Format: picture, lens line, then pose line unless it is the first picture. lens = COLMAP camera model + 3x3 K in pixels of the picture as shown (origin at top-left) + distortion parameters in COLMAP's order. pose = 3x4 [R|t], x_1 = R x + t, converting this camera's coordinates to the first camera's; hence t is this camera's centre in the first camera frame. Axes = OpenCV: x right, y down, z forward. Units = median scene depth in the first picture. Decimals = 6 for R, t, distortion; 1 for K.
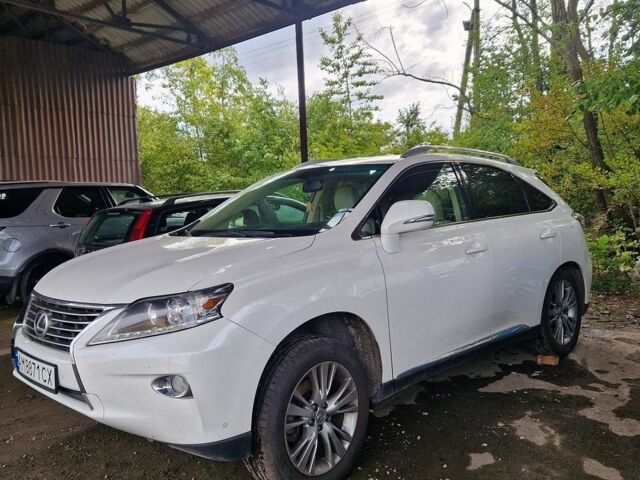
lens RADIAL K [[569.1, 0, 316.7], [0, 569.1, 242.6], [0, 0, 1]] dist [0.089145, -0.094617]
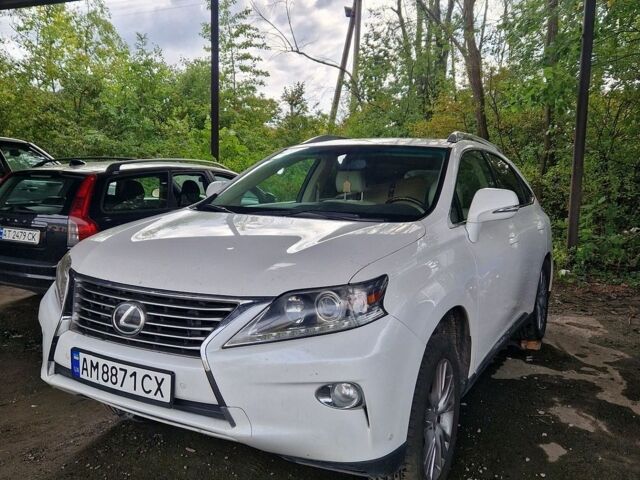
lens RADIAL K [[569.1, 0, 328.3], [0, 569.1, 235.7], [0, 0, 1]] dist [0.089145, -0.094617]
pose [[0.958429, 0.038331, 0.282746, -0.347253], [-0.046181, 0.998709, 0.021147, -0.002334], [-0.281570, -0.033325, 0.958962, 0.134371]]
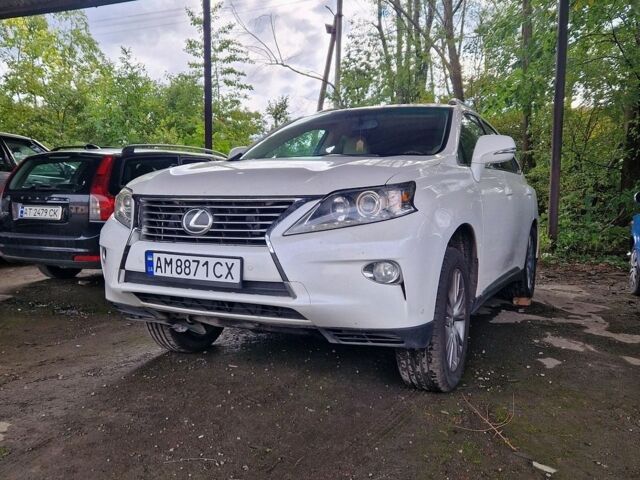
lens RADIAL K [[569.1, 0, 332.9], [0, 569.1, 245.8], [0, 0, 1]] dist [0.089145, -0.094617]
pose [[0.945653, 0.026528, 0.324094, -0.446973], [-0.027565, 0.999619, -0.001391, 0.138422], [-0.324008, -0.007619, 0.946024, 0.044592]]
